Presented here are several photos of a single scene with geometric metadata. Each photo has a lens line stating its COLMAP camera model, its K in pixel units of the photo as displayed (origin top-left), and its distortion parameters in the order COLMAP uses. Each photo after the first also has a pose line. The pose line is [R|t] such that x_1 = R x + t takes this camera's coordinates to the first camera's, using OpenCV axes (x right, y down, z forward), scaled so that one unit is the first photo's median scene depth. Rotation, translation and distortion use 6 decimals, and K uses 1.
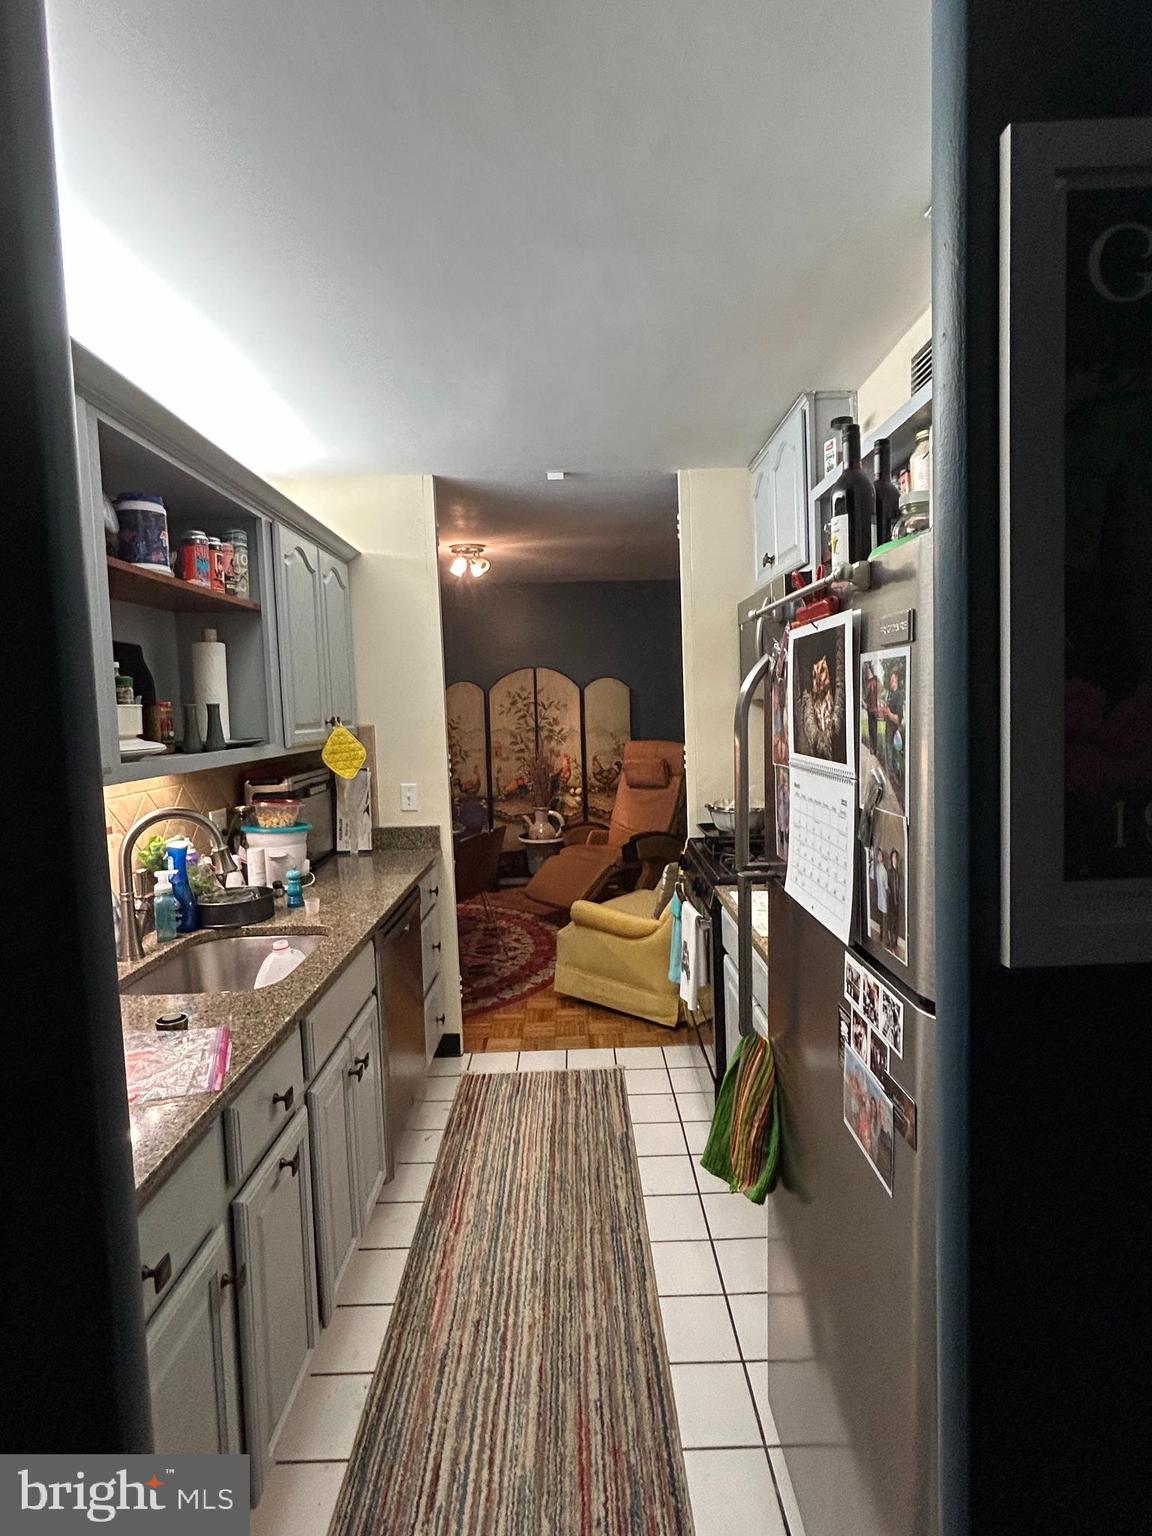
lens RADIAL K [[814.0, 0, 570.8], [0, 814.0, 760.2], [0, 0, 1]] dist [0.001038, 0.003682]
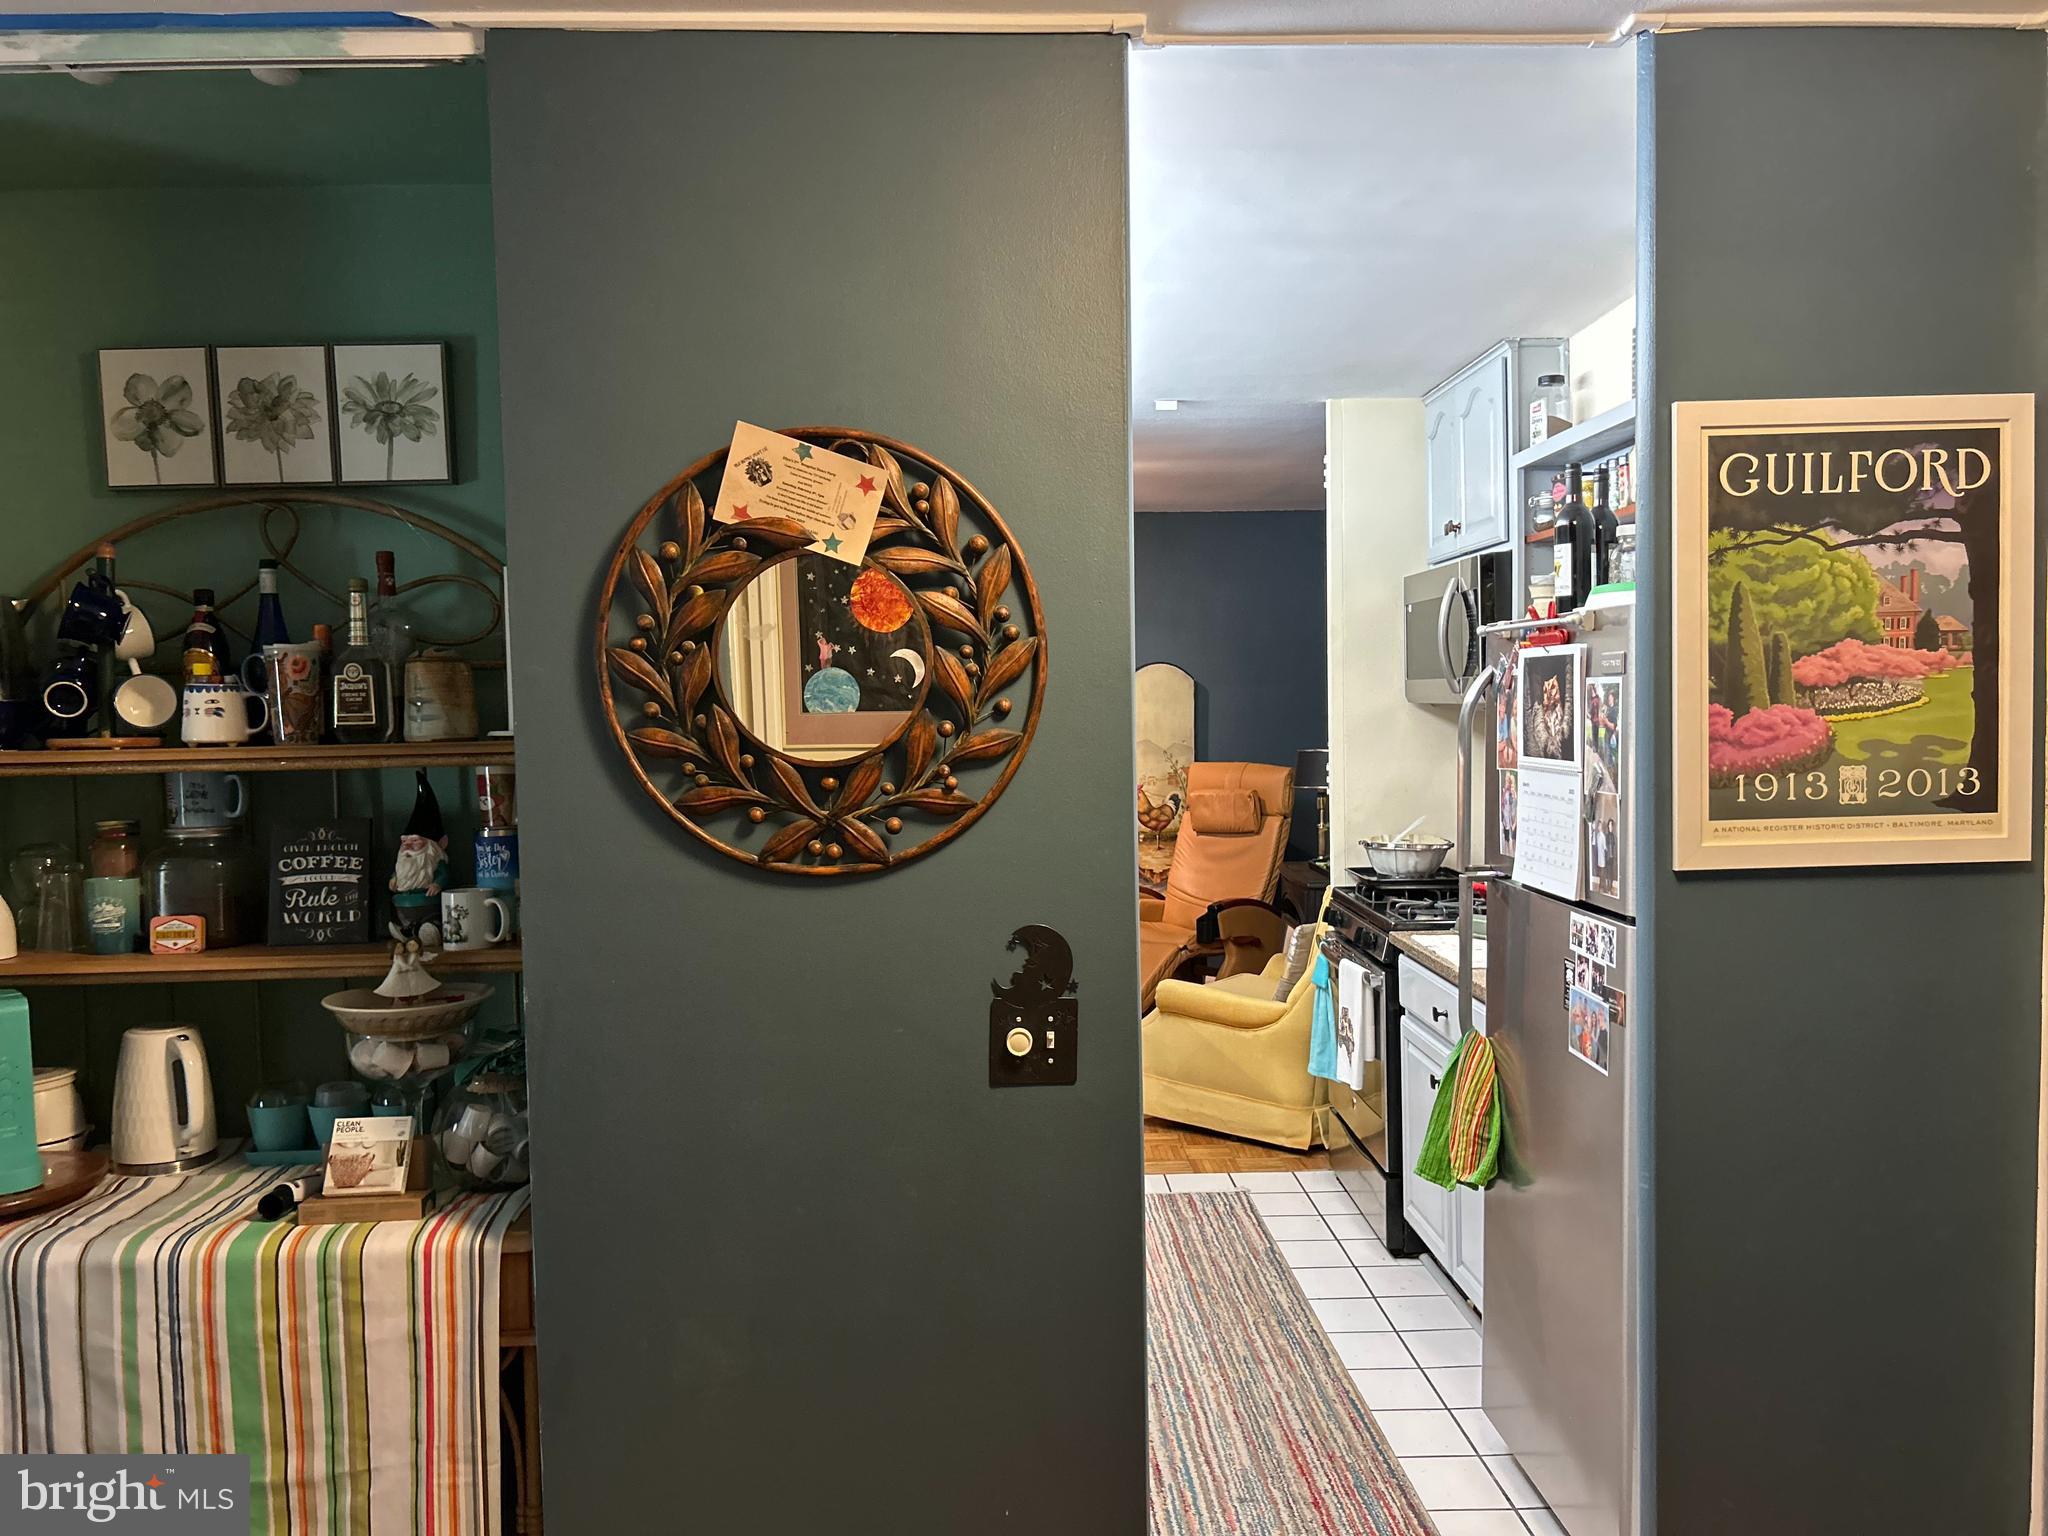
lens RADIAL K [[1547.9, 0, 1023.4], [0, 1547.9, 773.1], [0, 0, 1]] dist [0.041656, -0.010313]
pose [[0.999735, 0.013987, 0.018306, -0.237218], [-0.013595, 0.999680, -0.021342, 0.035978], [-0.018598, 0.021087, 0.999605, -0.594103]]
